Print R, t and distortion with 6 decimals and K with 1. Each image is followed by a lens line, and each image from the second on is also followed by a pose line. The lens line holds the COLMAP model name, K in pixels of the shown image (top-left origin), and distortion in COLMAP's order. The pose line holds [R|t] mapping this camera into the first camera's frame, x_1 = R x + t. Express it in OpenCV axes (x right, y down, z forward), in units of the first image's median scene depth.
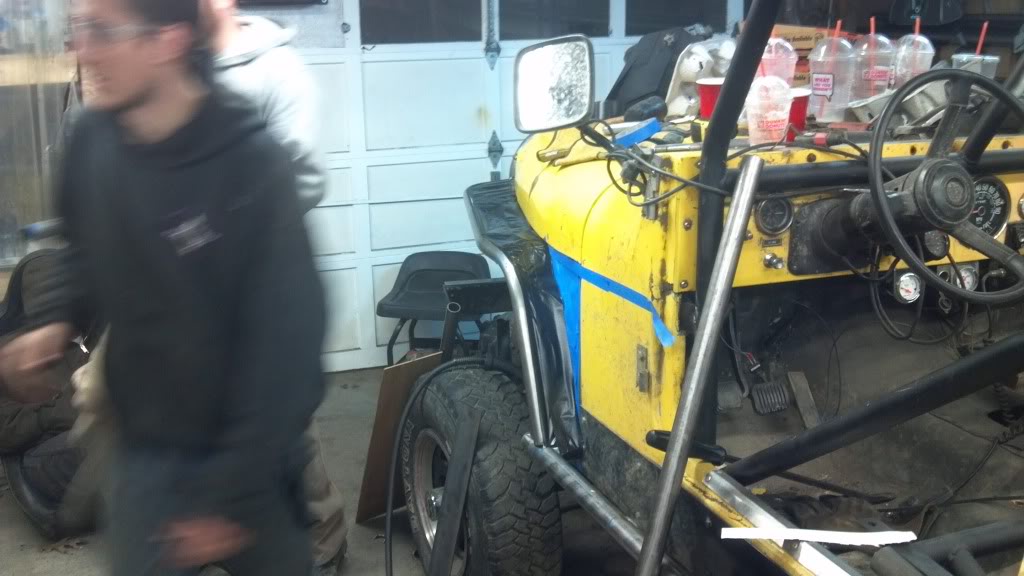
lens RADIAL K [[1080.2, 0, 505.5], [0, 1080.2, 277.4], [0, 0, 1]] dist [-0.028454, 0.000000]
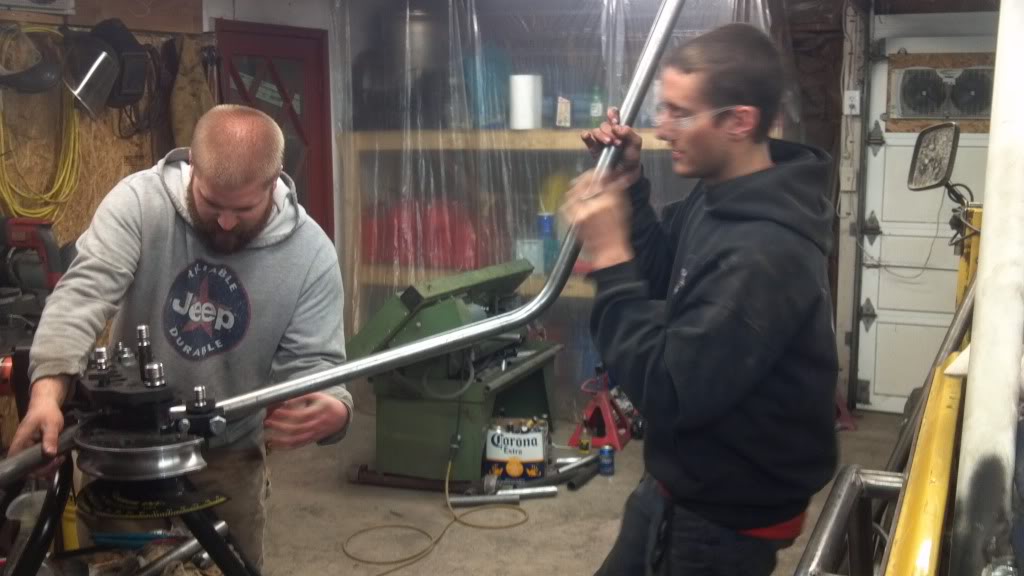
lens RADIAL K [[1080.2, 0, 514.3], [0, 1080.2, 290.6], [0, 0, 1]] dist [-0.028454, 0.000000]
pose [[0.711399, 0.130669, -0.690533, 0.734954], [-0.171727, 0.985099, 0.009494, 0.080042], [0.681484, 0.111829, 0.723238, -0.393984]]
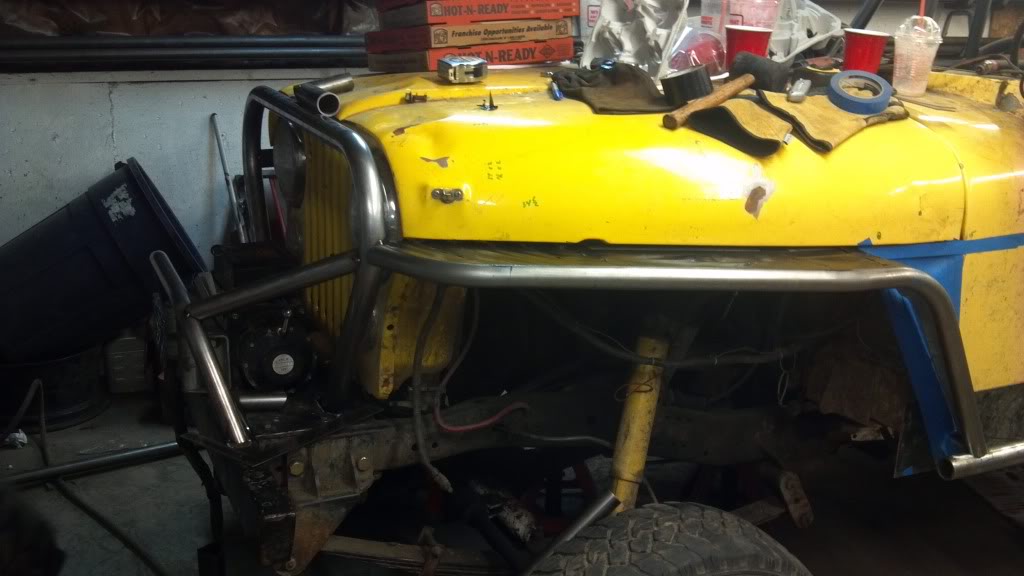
lens RADIAL K [[1080.2, 0, 503.5], [0, 1080.2, 282.7], [0, 0, 1]] dist [-0.028454, 0.000000]
pose [[-0.064325, -0.263972, 0.962383, -0.944481], [0.217010, 0.937602, 0.271679, -0.372034], [-0.974048, 0.226323, -0.003026, 1.724366]]
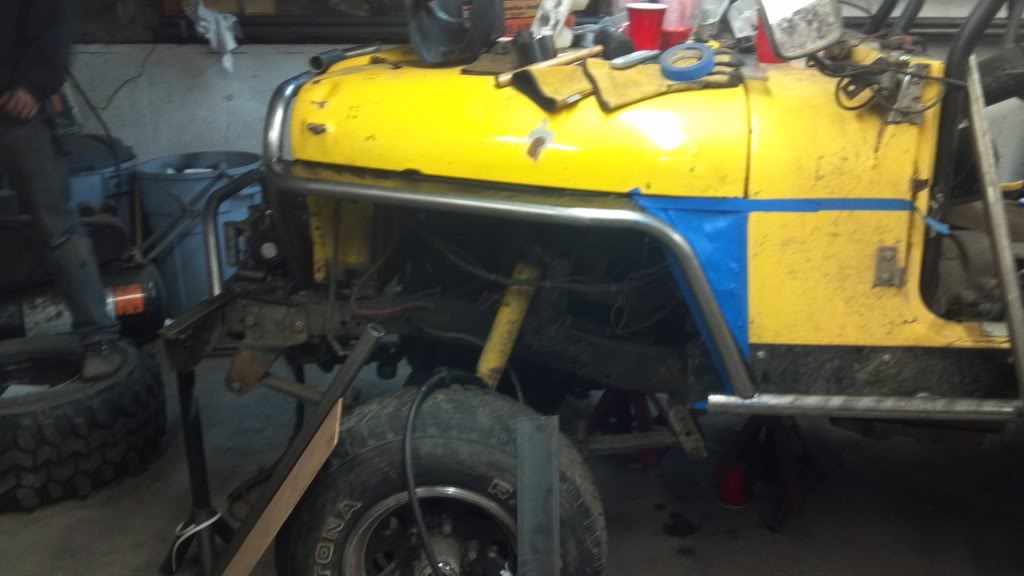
lens RADIAL K [[1080.2, 0, 526.2], [0, 1080.2, 300.1], [0, 0, 1]] dist [-0.028454, 0.000000]
pose [[0.420324, -0.267351, 0.867094, -1.087349], [0.214242, 0.957830, 0.191474, -0.188822], [-0.881719, 0.105287, 0.459877, 0.932234]]
